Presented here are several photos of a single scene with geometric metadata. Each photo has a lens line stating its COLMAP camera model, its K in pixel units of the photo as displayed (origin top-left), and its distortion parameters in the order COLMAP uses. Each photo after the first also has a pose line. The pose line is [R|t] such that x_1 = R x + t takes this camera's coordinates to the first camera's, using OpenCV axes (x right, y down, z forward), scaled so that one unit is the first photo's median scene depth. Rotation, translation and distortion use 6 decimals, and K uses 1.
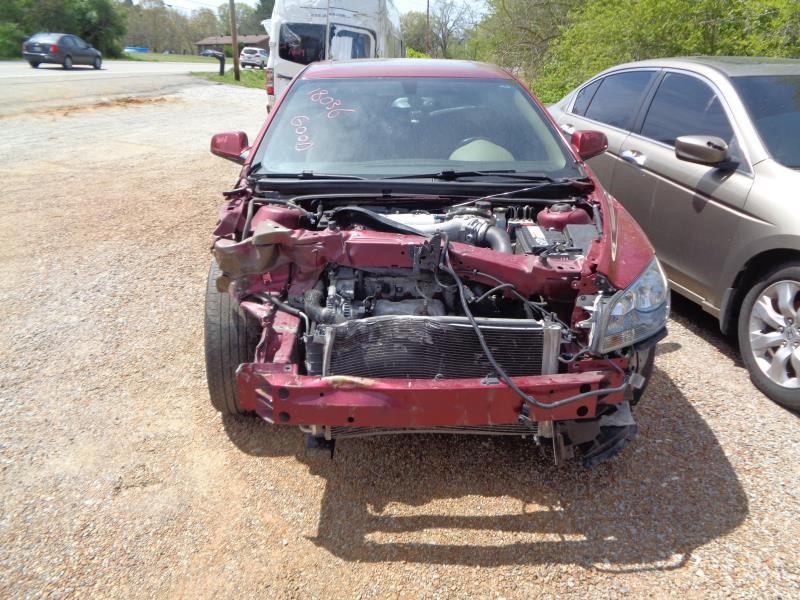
lens RADIAL K [[593.7, 0, 403.4], [0, 593.7, 305.1], [0, 0, 1]] dist [0.012488, 0.003677]
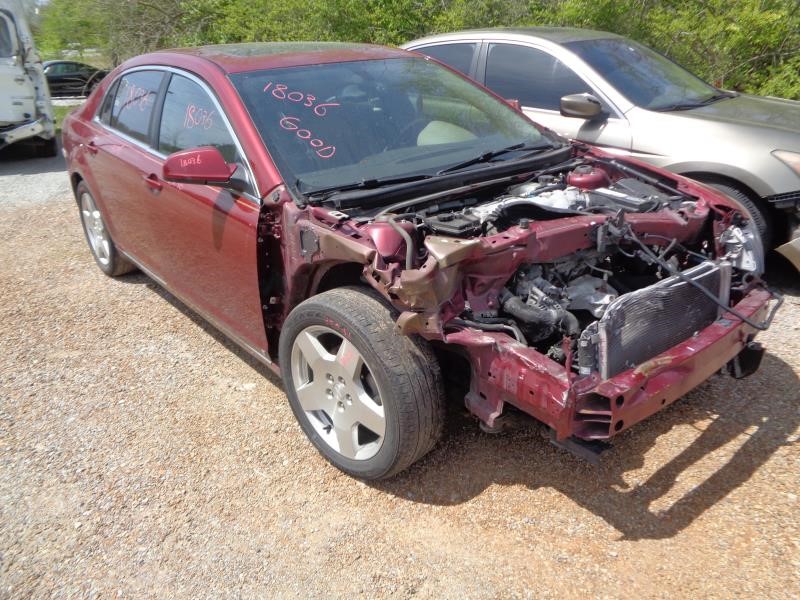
lens RADIAL K [[599.1, 0, 400.0], [0, 599.1, 300.0], [0, 0, 1]] dist [0.010501, 0.000165]
pose [[0.797547, -0.281959, 0.533309, -0.774582], [0.269686, 0.957436, 0.102887, -0.162087], [-0.539619, 0.061769, 0.839640, 0.313897]]
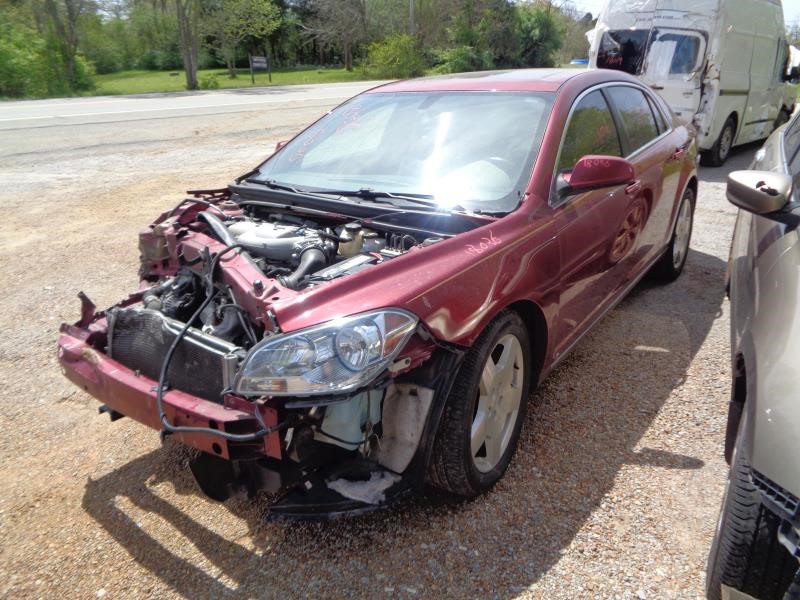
lens RADIAL K [[599.1, 0, 400.0], [0, 599.1, 300.0], [0, 0, 1]] dist [0.010501, 0.000165]
pose [[0.786101, 0.189721, -0.588262, 0.879568], [-0.203718, 0.978076, 0.043209, -0.126822], [0.583562, 0.085873, 0.807515, 0.322168]]
